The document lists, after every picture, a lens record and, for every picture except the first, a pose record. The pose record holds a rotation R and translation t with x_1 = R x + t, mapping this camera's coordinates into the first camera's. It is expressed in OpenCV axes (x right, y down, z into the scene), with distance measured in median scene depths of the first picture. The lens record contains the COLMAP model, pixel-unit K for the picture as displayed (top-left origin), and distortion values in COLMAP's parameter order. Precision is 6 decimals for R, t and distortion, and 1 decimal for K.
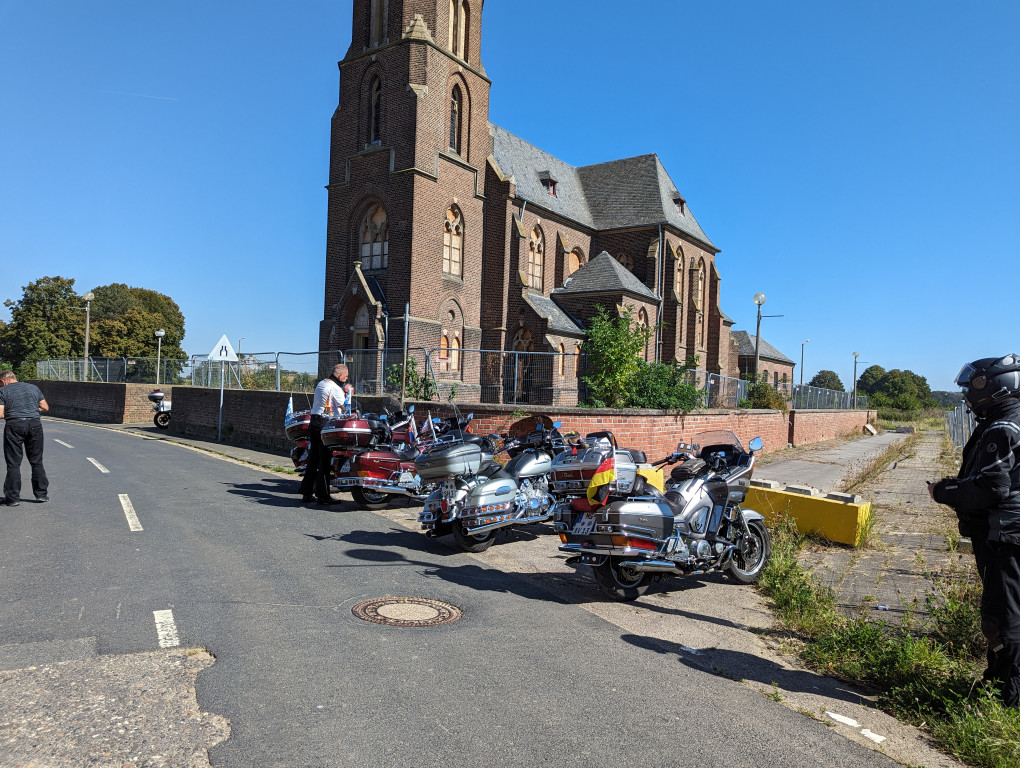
lens RADIAL K [[719.7, 0, 524.2], [0, 719.7, 385.4], [0, 0, 1]] dist [0.043612, -0.006861]
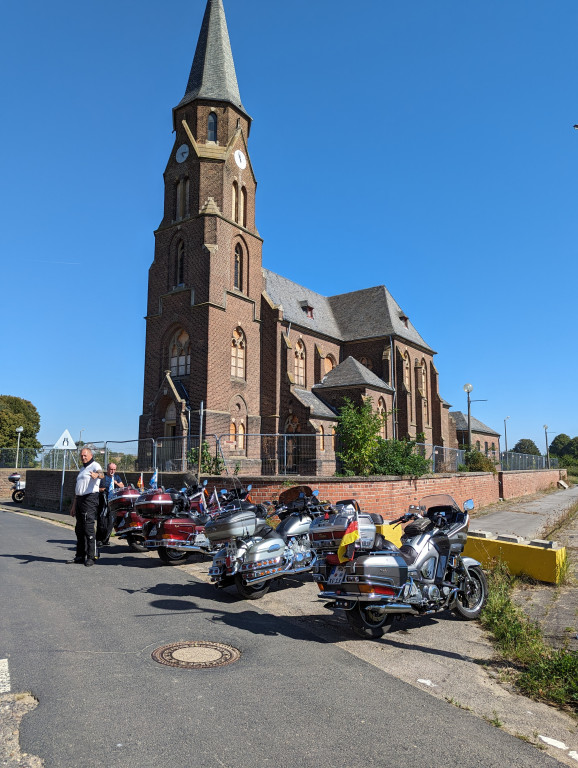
lens RADIAL K [[541.3, 0, 289.0], [0, 541.3, 384.0], [0, 0, 1]] dist [0.054282, -0.043970]
pose [[0.999352, -0.035097, -0.008013, 0.004213], [0.033698, 0.990301, -0.134791, -0.002978], [0.012666, 0.134434, 0.990842, 0.002021]]
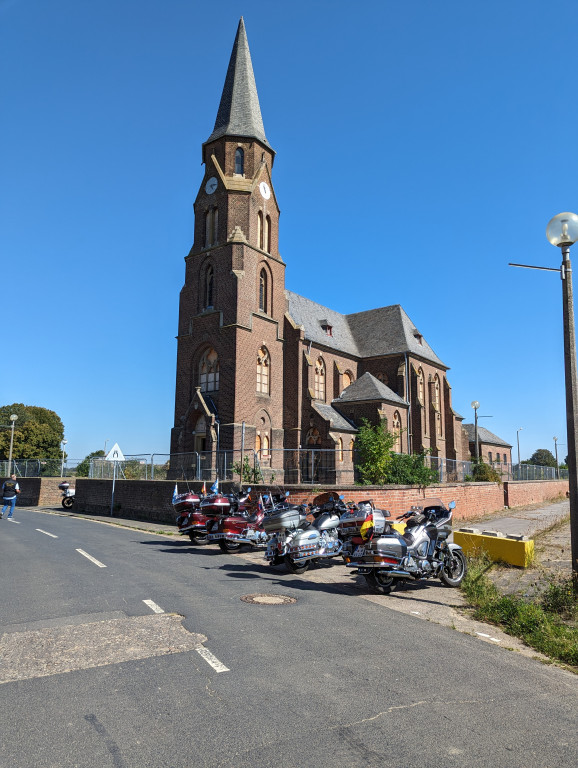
lens RADIAL K [[541.9, 0, 299.6], [0, 541.9, 383.9], [0, 0, 1]] dist [0.043612, -0.006861]
pose [[0.999223, -0.034633, -0.018822, -0.006473], [0.031377, 0.987884, -0.151992, -0.005958], [0.023858, 0.151283, 0.988202, -0.103213]]
